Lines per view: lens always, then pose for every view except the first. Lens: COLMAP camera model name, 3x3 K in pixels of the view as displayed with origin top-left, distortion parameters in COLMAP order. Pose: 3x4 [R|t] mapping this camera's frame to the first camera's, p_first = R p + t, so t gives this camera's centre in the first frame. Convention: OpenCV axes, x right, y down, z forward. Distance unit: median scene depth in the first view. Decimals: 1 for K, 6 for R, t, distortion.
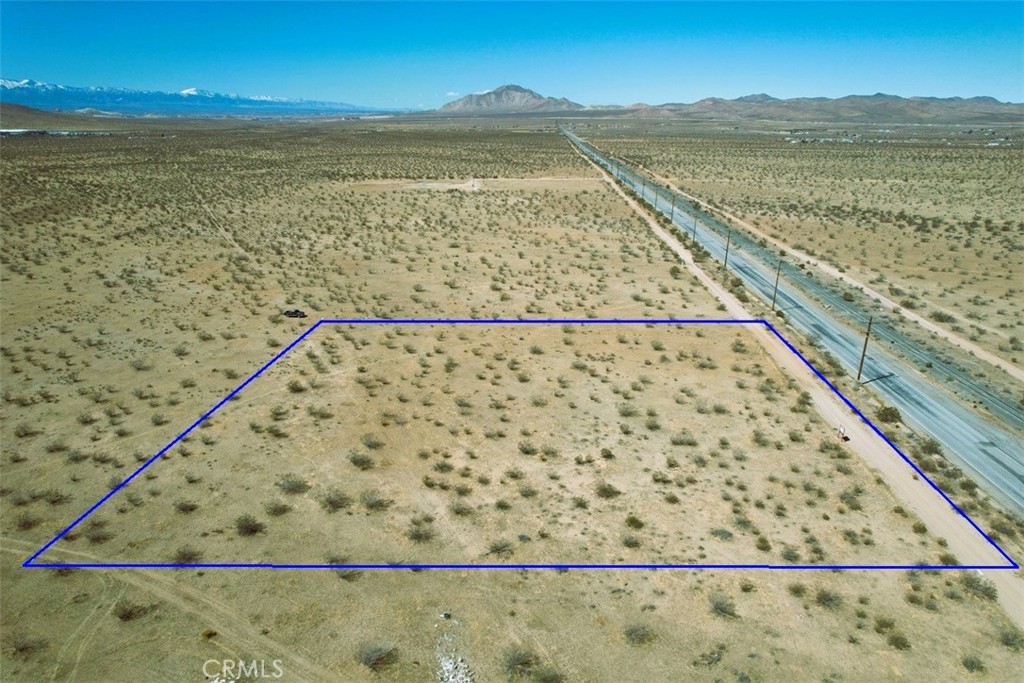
lens RADIAL K [[655.5, 0, 514.4], [0, 655.5, 341.4], [0, 0, 1]] dist [-0.081055, 0.074419]
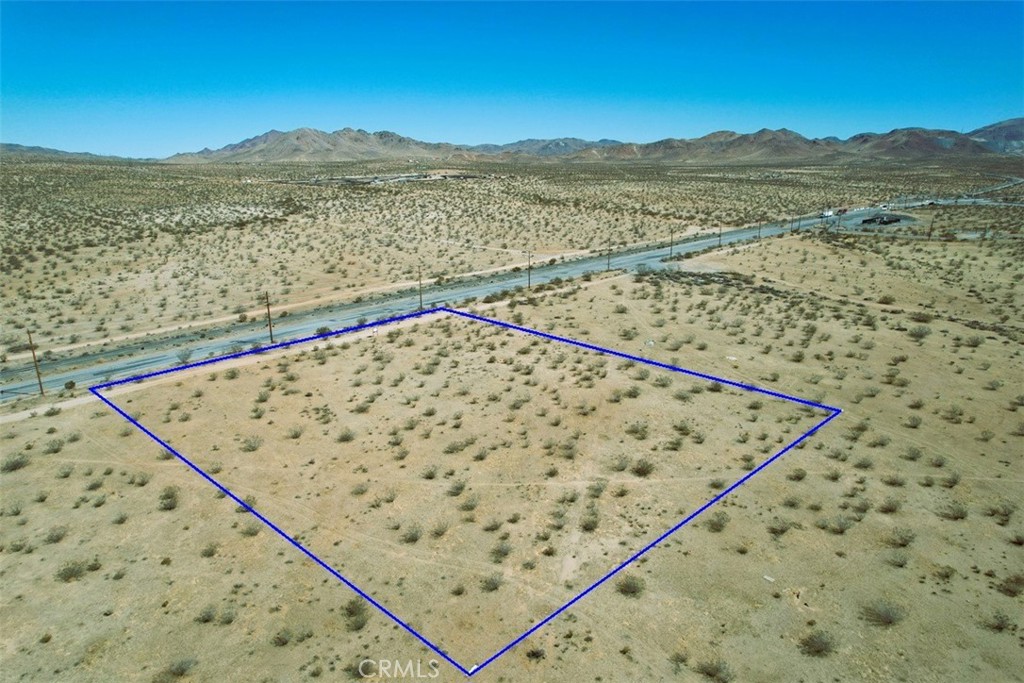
lens RADIAL K [[649.6, 0, 514.8], [0, 649.6, 362.2], [0, 0, 1]] dist [-0.072113, 0.054130]
pose [[-0.759416, -0.203240, 0.618046, -0.533742], [0.209808, 0.822702, 0.528339, -0.392253], [-0.615847, 0.530900, -0.582132, 1.162447]]
